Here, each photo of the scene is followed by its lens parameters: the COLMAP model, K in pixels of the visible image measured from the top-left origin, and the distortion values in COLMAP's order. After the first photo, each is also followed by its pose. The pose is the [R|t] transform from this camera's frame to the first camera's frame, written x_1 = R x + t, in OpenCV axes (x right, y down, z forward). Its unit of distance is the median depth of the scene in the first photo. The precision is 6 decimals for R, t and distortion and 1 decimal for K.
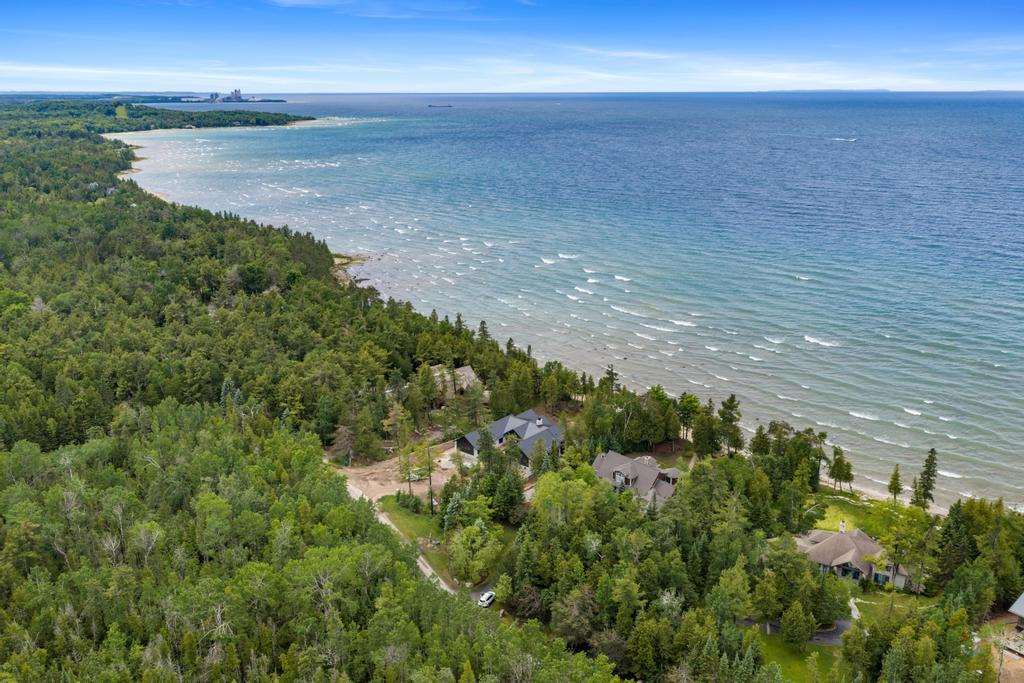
lens RADIAL K [[834.5, 0, 511.7], [0, 834.5, 298.1], [0, 0, 1]] dist [0.006994, 0.001922]
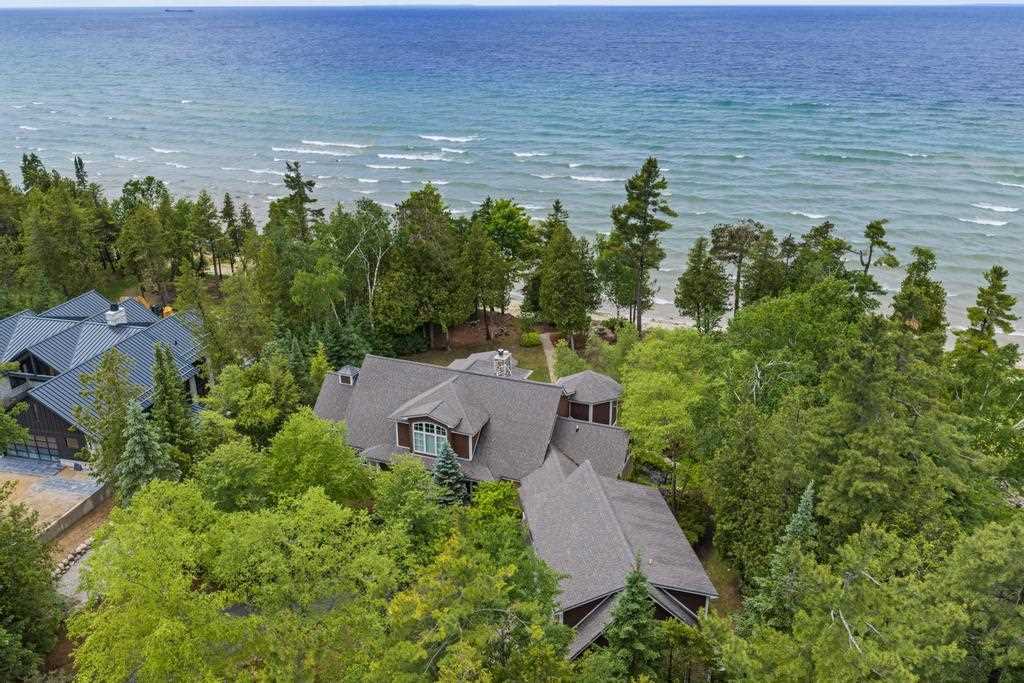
lens RADIAL K [[846.7, 0, 512.0], [0, 846.7, 341.5], [0, 0, 1]] dist [-0.001107, -0.003546]
pose [[0.901258, -0.160488, 0.402464, 0.038737], [0.101676, 0.981272, 0.163608, 0.120879], [-0.421183, -0.106532, 0.900697, 0.639268]]
